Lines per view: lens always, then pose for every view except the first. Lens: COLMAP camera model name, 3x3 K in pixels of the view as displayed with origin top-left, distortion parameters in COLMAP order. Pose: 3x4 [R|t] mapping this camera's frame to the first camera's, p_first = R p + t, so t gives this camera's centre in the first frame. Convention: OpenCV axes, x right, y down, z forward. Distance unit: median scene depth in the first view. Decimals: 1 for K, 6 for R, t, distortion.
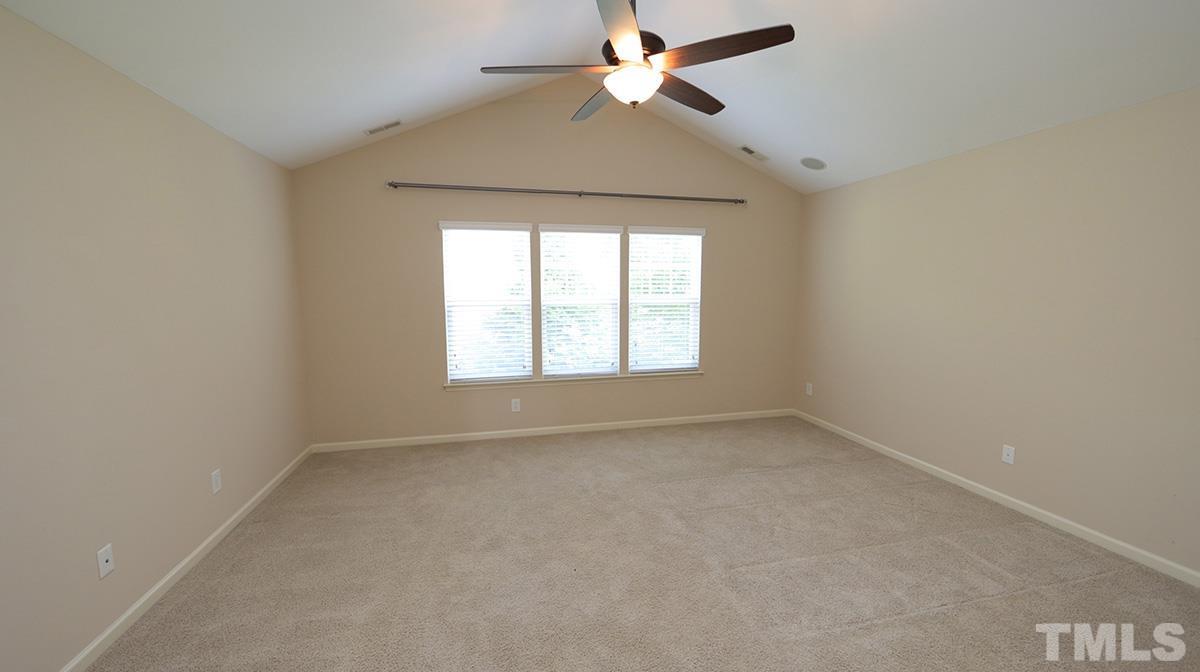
lens RADIAL K [[470.0, 0, 600.0], [0, 470.0, 336.0], [0, 0, 1]] dist [-0.000933, 0.000002]
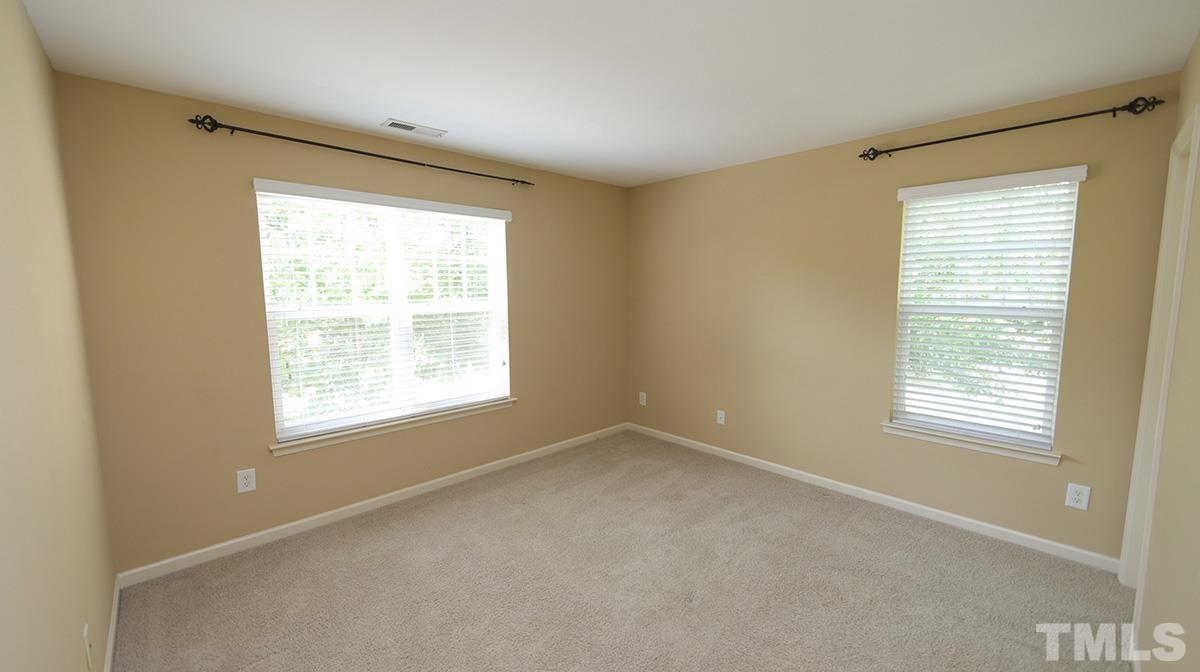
lens RADIAL K [[470.0, 0, 600.0], [0, 470.0, 336.0], [0, 0, 1]] dist [-0.000933, 0.000002]
pose [[0.863293, -0.064585, 0.500554, -0.081445], [0.063575, 0.997794, 0.019095, -0.033824], [-0.500683, 0.015338, 0.865495, 0.239738]]
